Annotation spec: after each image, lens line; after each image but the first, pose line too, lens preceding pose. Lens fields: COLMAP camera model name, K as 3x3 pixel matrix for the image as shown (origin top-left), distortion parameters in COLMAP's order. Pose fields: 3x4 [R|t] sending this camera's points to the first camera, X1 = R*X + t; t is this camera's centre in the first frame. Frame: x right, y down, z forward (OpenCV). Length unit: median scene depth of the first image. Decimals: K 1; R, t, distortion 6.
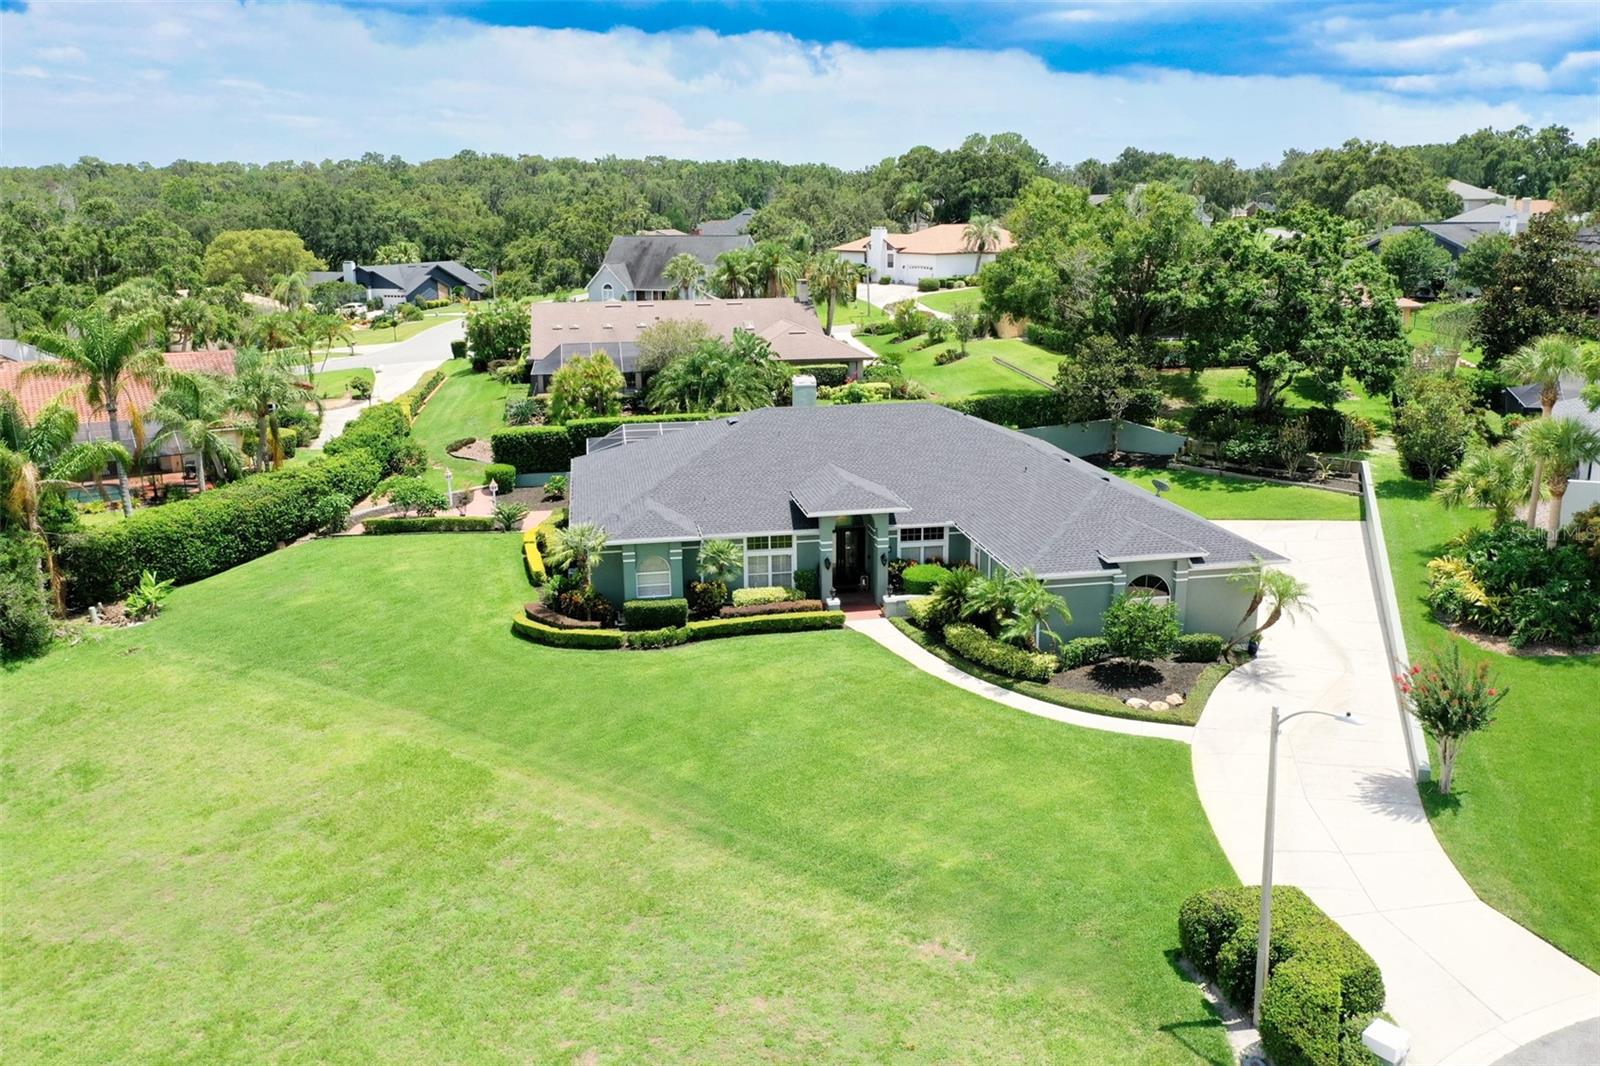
lens RADIAL K [[1246.1, 0, 798.7], [0, 1246.1, 568.2], [0, 0, 1]] dist [0.004124, 0.001663]
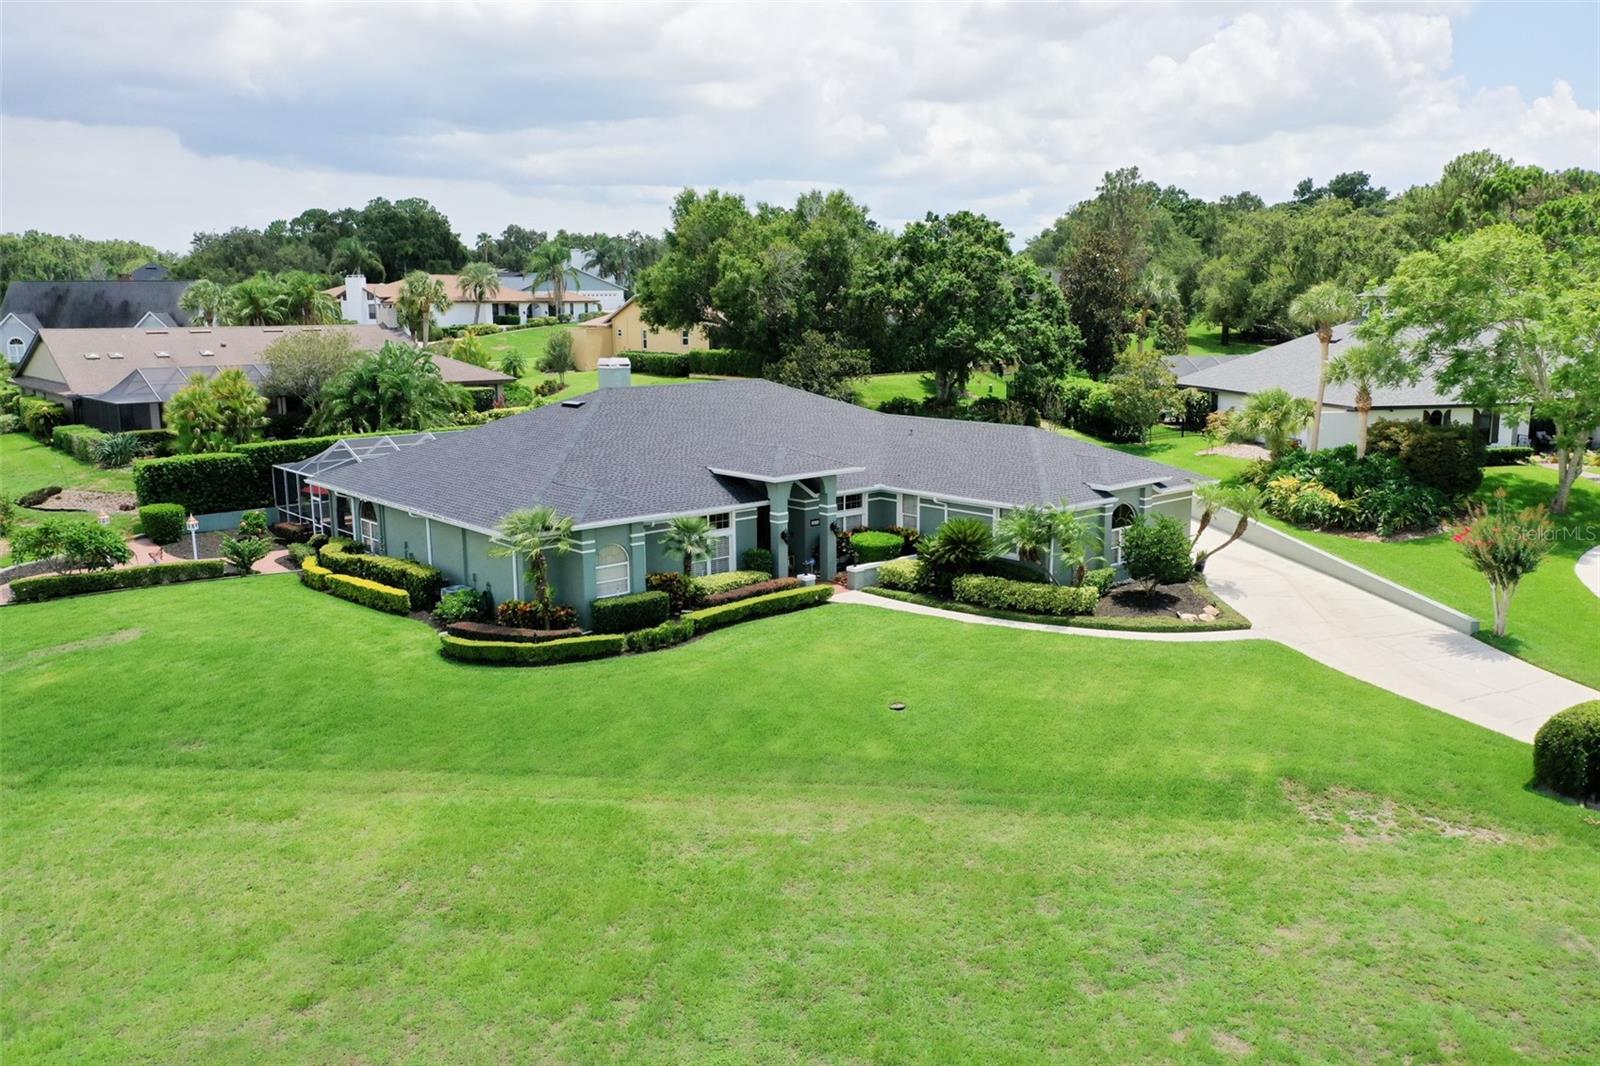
lens RADIAL K [[1246.1, 0, 798.7], [0, 1246.1, 568.2], [0, 0, 1]] dist [0.004124, 0.001663]
pose [[0.860205, -0.102210, 0.499601, -0.418334], [0.139420, 0.989519, -0.037611, 0.053311], [-0.490520, 0.102007, 0.865439, 0.240183]]
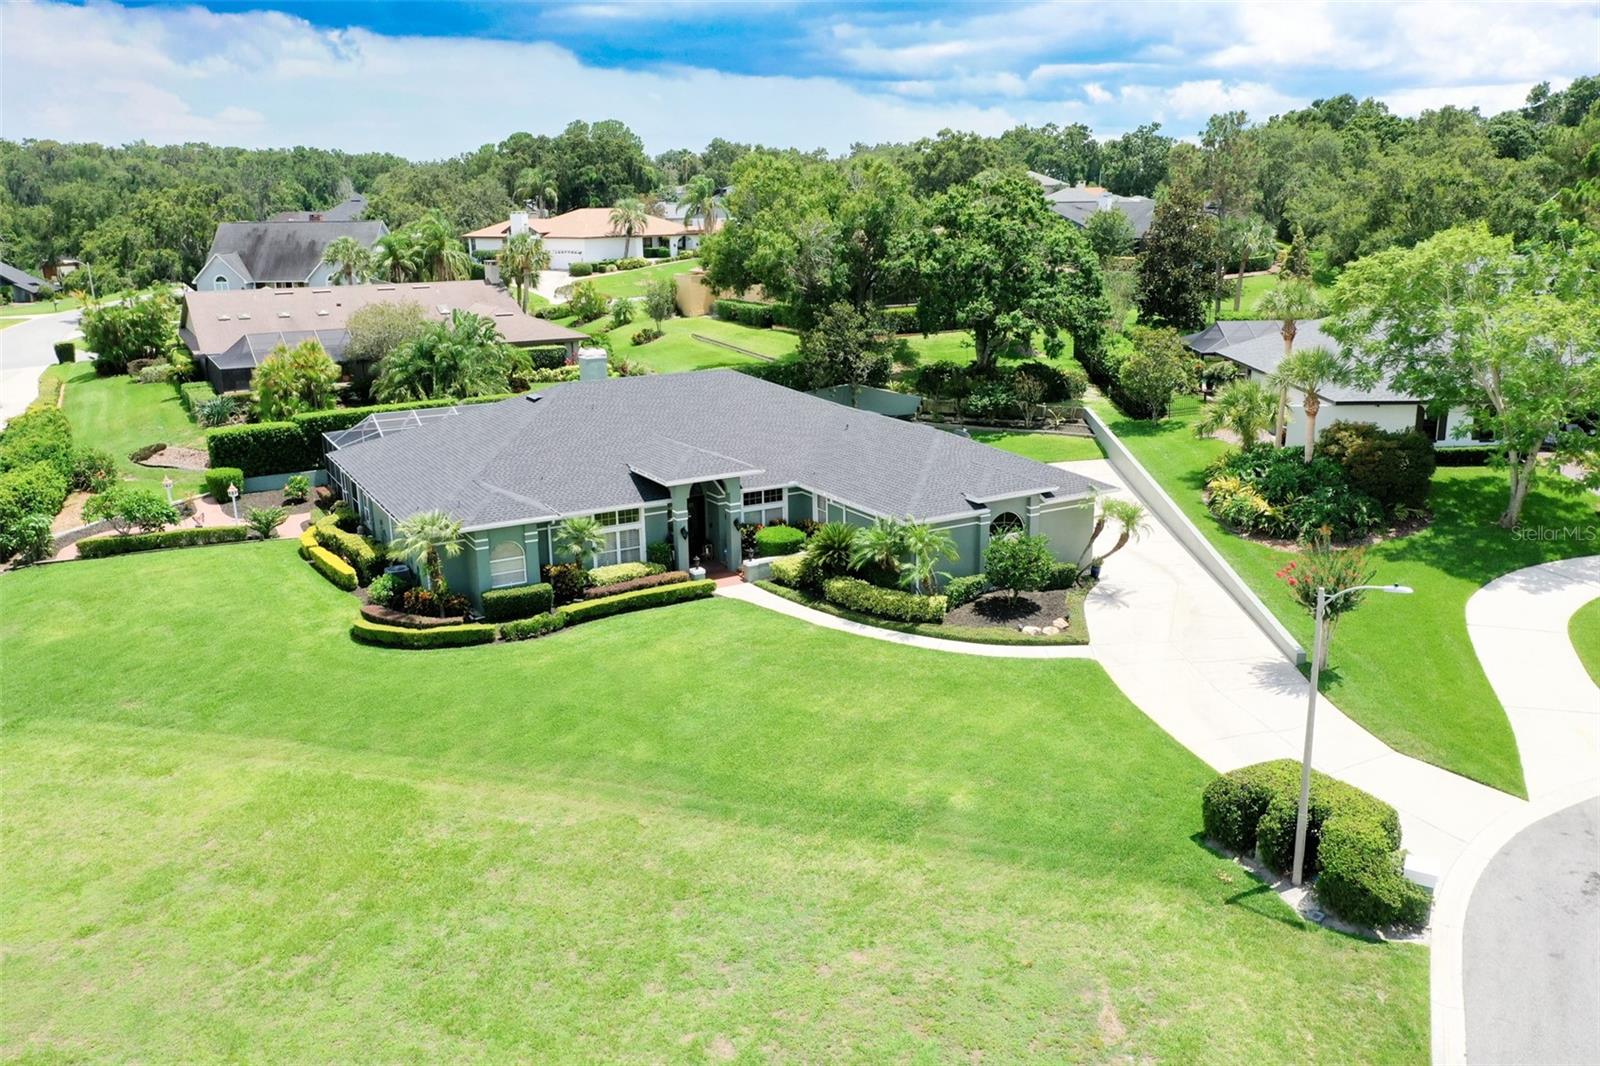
lens RADIAL K [[1246.1, 0, 798.7], [0, 1246.1, 568.2], [0, 0, 1]] dist [0.004124, 0.001663]
pose [[0.942448, -0.097926, 0.319690, -0.210146], [0.096753, 0.995116, 0.019589, 0.013272], [-0.320046, 0.012469, 0.947320, 0.050716]]
